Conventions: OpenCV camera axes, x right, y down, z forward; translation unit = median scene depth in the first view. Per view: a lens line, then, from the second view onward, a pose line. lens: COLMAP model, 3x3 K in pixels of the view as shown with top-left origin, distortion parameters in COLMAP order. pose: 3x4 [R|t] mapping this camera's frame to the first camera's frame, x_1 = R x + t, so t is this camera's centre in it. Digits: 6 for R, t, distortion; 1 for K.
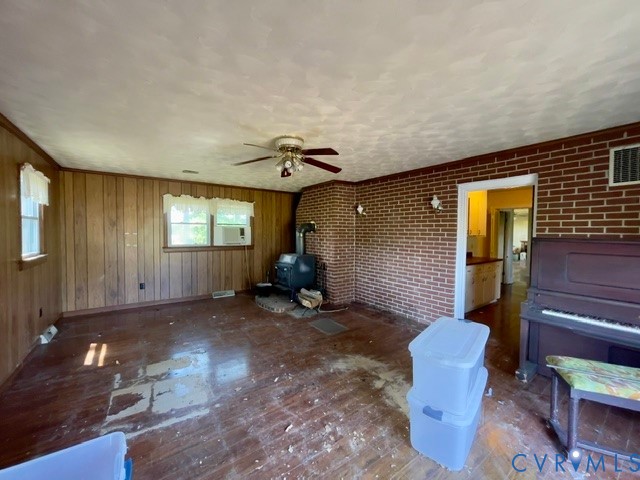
lens RADIAL K [[260.6, 0, 316.0], [0, 260.6, 238.8], [0, 0, 1]] dist [0.001080, 0.000128]
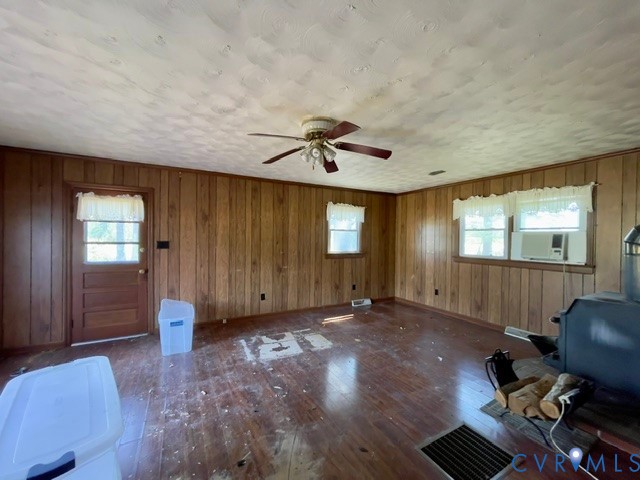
lens RADIAL K [[260.6, 0, 316.0], [0, 260.6, 238.8], [0, 0, 1]] dist [0.001080, 0.000128]
pose [[-0.117886, -0.003779, -0.993020, 0.771279], [-0.040444, 0.999181, 0.000998, -0.020628], [0.992203, 0.040279, -0.117942, 1.191327]]
